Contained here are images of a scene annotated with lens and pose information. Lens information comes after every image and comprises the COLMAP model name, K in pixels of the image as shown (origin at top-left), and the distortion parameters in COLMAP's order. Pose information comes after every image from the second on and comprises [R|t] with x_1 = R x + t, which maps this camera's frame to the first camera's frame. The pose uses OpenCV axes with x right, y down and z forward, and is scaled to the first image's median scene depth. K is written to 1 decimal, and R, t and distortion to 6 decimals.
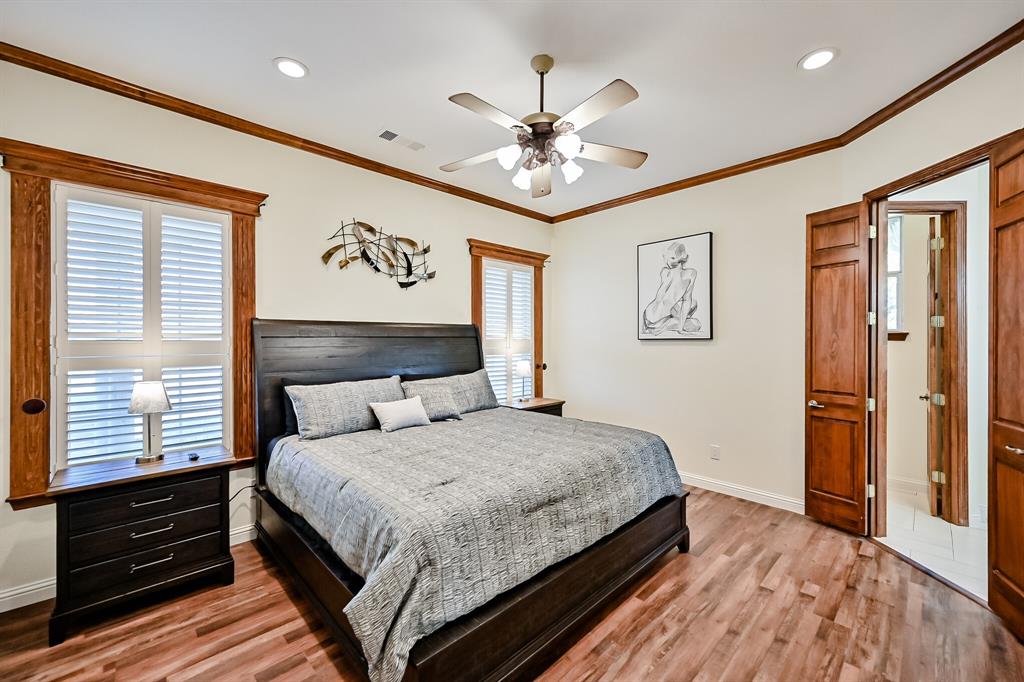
lens RADIAL K [[404.0, 0, 511.5], [0, 404.0, 338.7], [0, 0, 1]] dist [-0.011872, -0.000053]
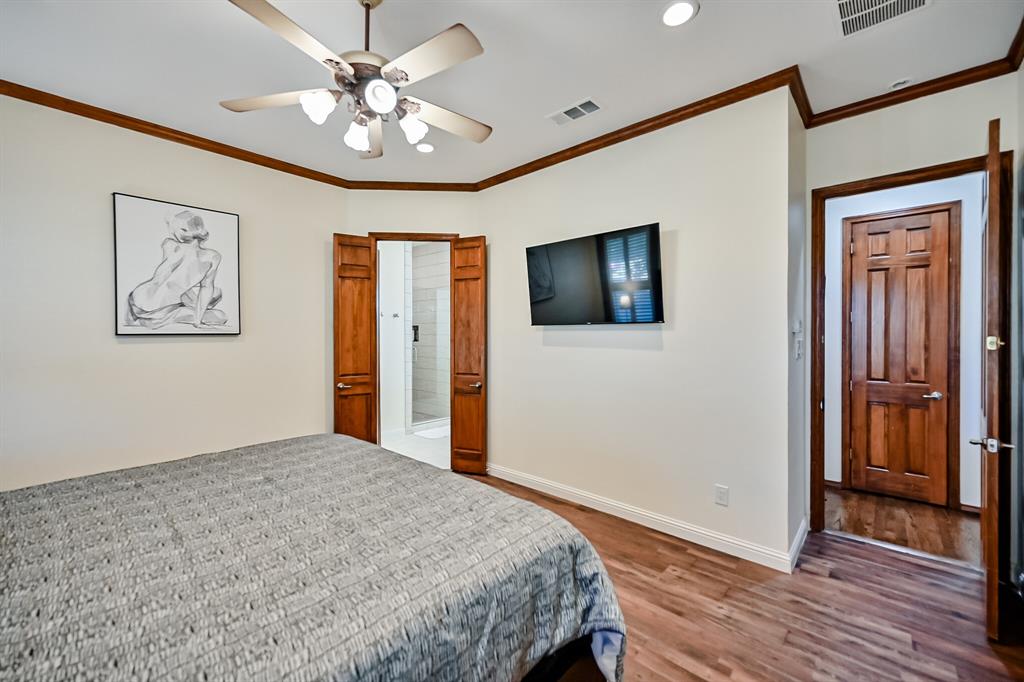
lens RADIAL K [[404.0, 0, 512.6], [0, 404.0, 339.7], [0, 0, 1]] dist [-0.011872, -0.000053]
pose [[-0.068718, -0.012154, 0.997562, -0.437929], [-0.001266, 0.999926, 0.012095, 0.001600], [-0.997635, -0.000432, -0.068728, 0.443861]]
